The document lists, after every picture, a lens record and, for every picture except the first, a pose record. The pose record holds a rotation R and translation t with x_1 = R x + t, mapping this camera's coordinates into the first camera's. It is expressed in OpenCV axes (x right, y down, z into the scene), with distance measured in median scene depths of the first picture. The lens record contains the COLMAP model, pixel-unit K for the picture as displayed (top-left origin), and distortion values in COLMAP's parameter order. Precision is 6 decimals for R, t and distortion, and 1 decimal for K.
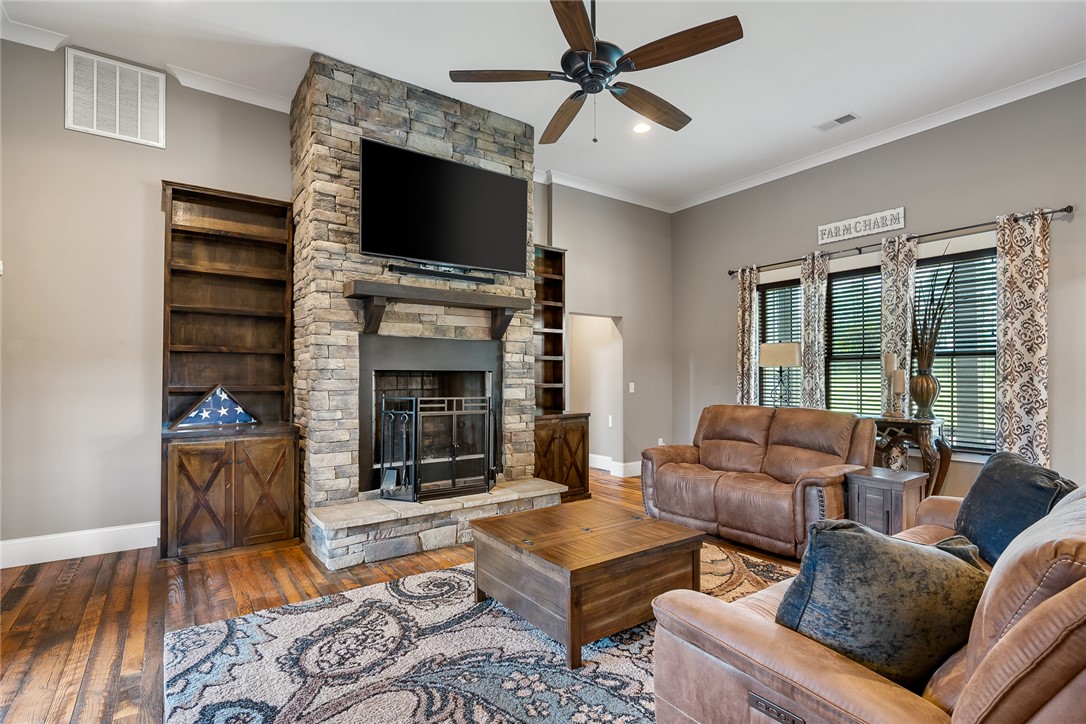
lens RADIAL K [[522.4, 0, 544.4], [0, 522.4, 375.0], [0, 0, 1]] dist [-0.001298, 0.001281]
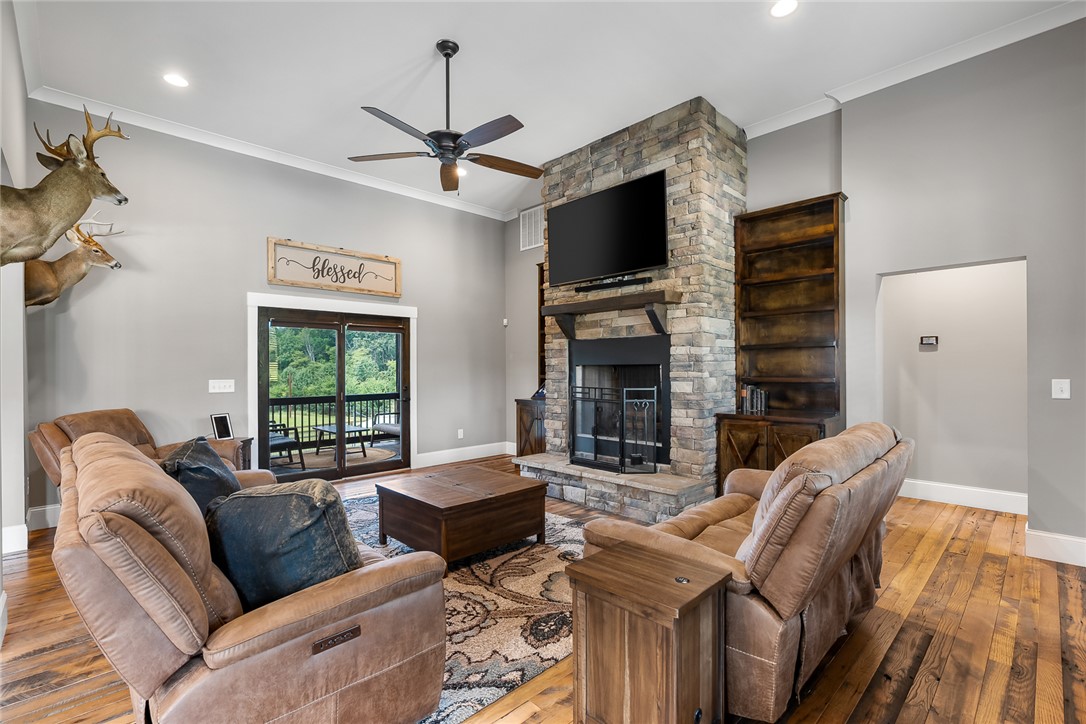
lens RADIAL K [[492.0, 0, 545.8], [0, 492.0, 368.1], [0, 0, 1]] dist [0.004060, 0.000631]
pose [[0.153506, 0.000337, -0.988148, 0.886027], [0.012583, 0.999918, 0.002296, -0.005524], [0.988068, -0.012787, 0.153489, 0.665017]]
